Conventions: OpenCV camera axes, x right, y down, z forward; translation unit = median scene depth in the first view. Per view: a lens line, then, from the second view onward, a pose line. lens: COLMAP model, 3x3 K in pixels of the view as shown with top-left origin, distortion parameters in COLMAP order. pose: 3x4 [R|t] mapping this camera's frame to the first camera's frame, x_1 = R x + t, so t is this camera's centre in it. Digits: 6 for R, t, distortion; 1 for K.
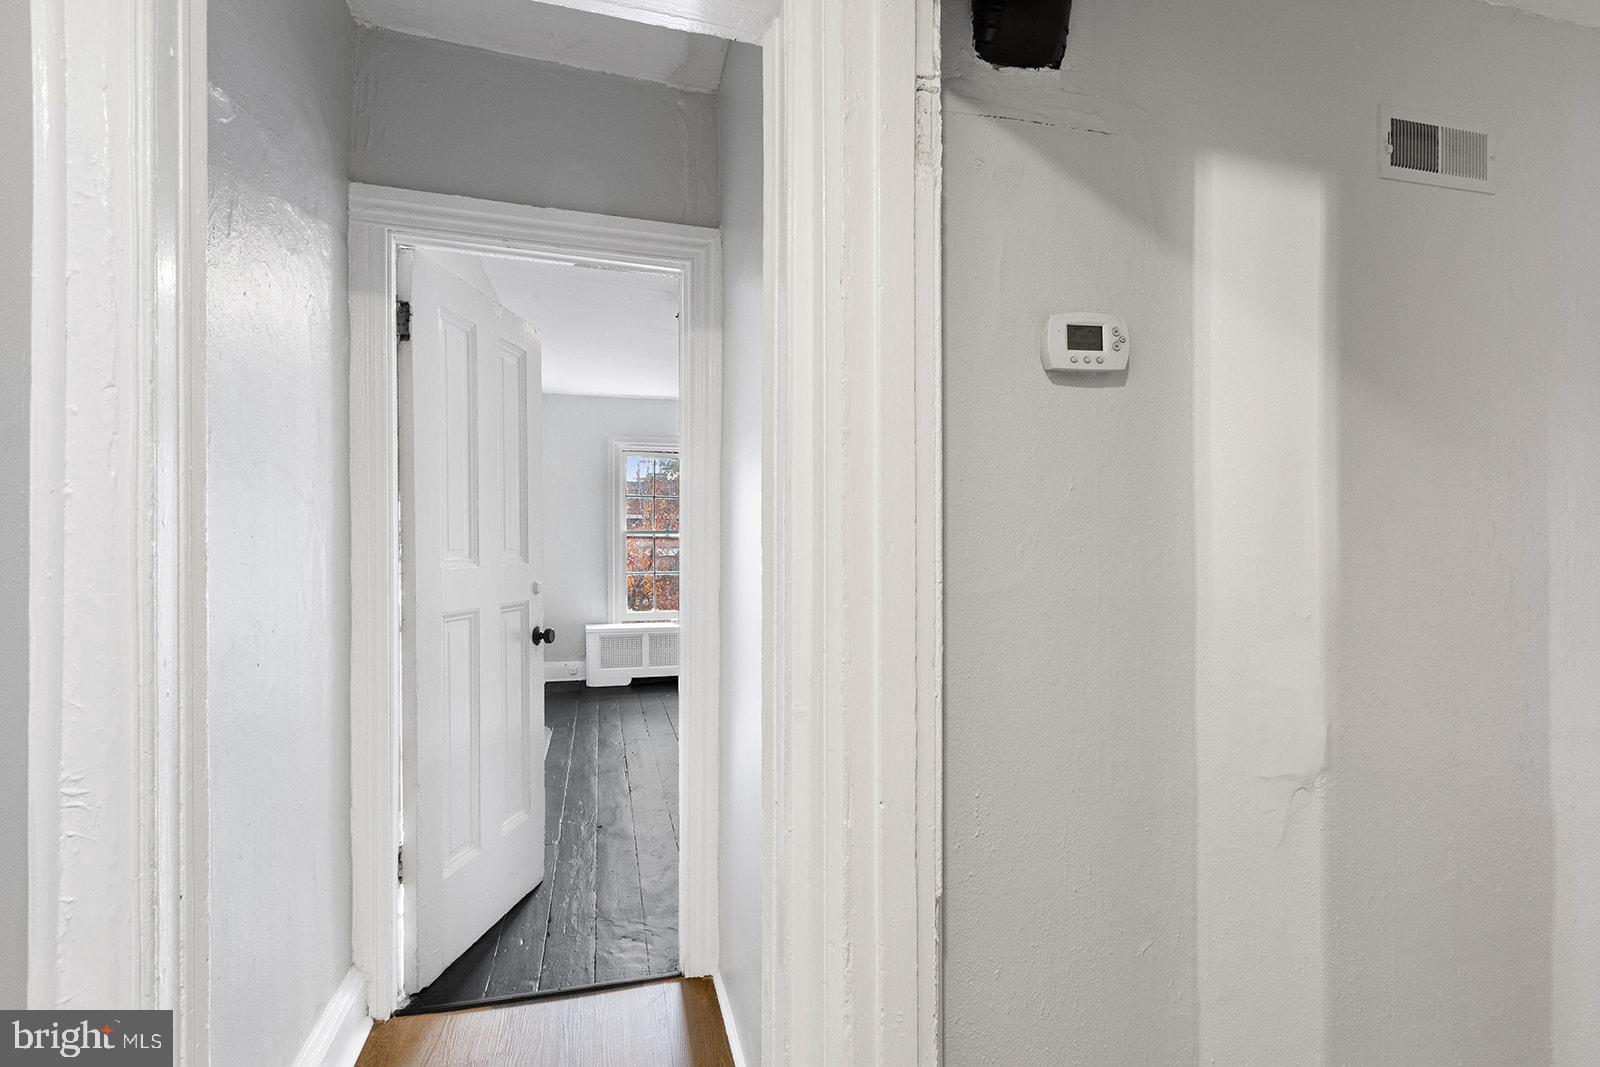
lens RADIAL K [[738.4, 0, 799.1], [0, 738.4, 535.6], [0, 0, 1]] dist [0.001070, -0.001793]
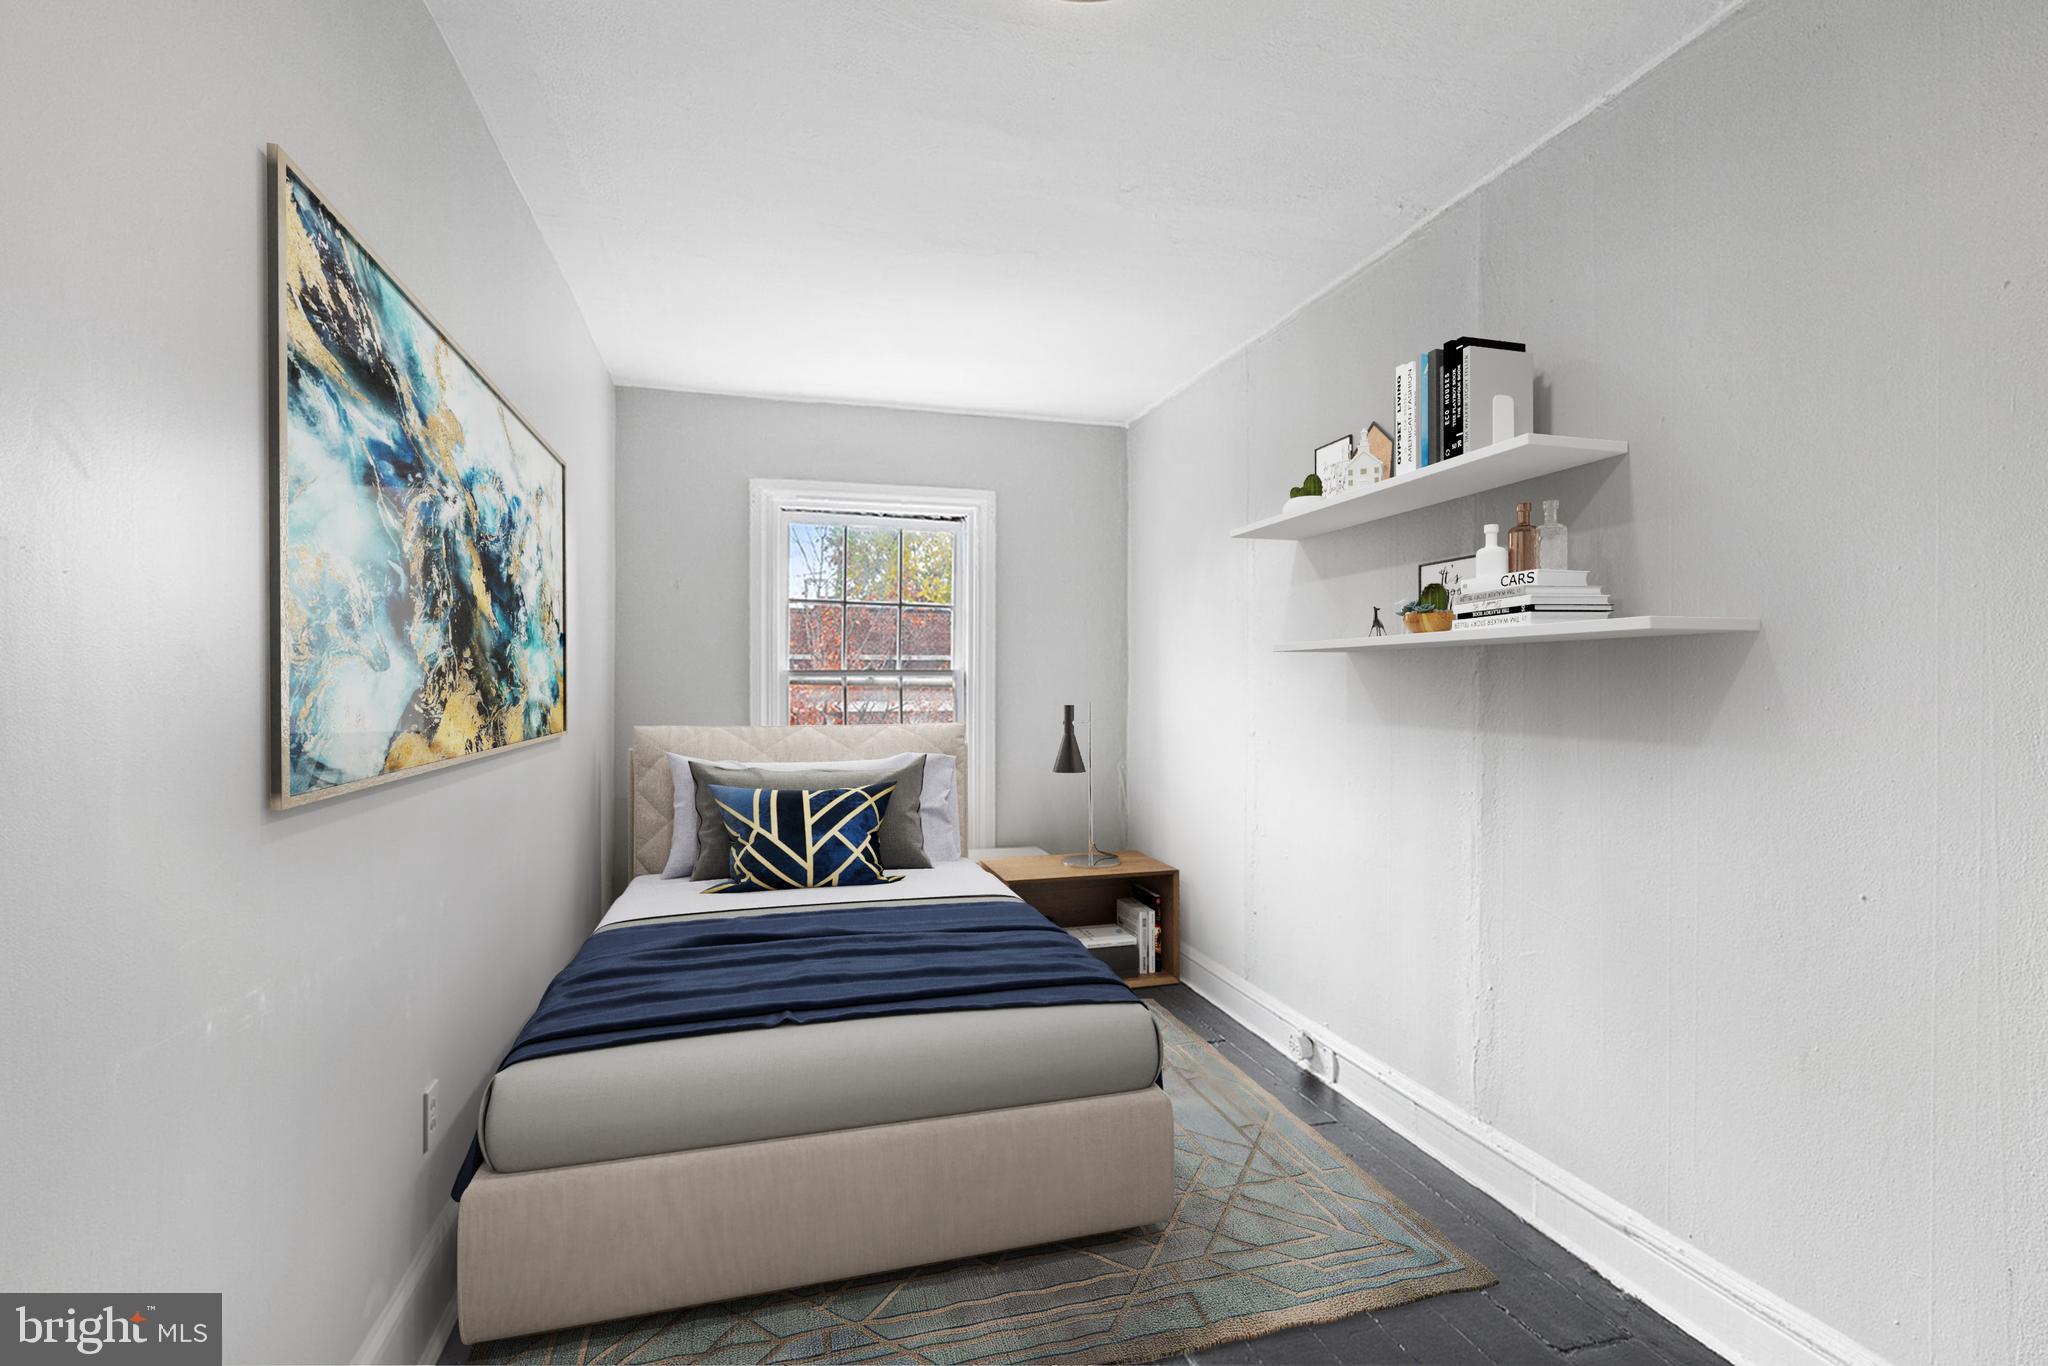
lens RADIAL K [[945.1, 0, 1028.2], [0, 945.1, 683.7], [0, 0, 1]] dist [0.001070, -0.001793]
pose [[0.999826, -0.007548, 0.017044, -0.027702], [0.007490, 0.999966, 0.003489, 0.000268], [-0.017069, -0.003361, 0.999849, 0.125823]]
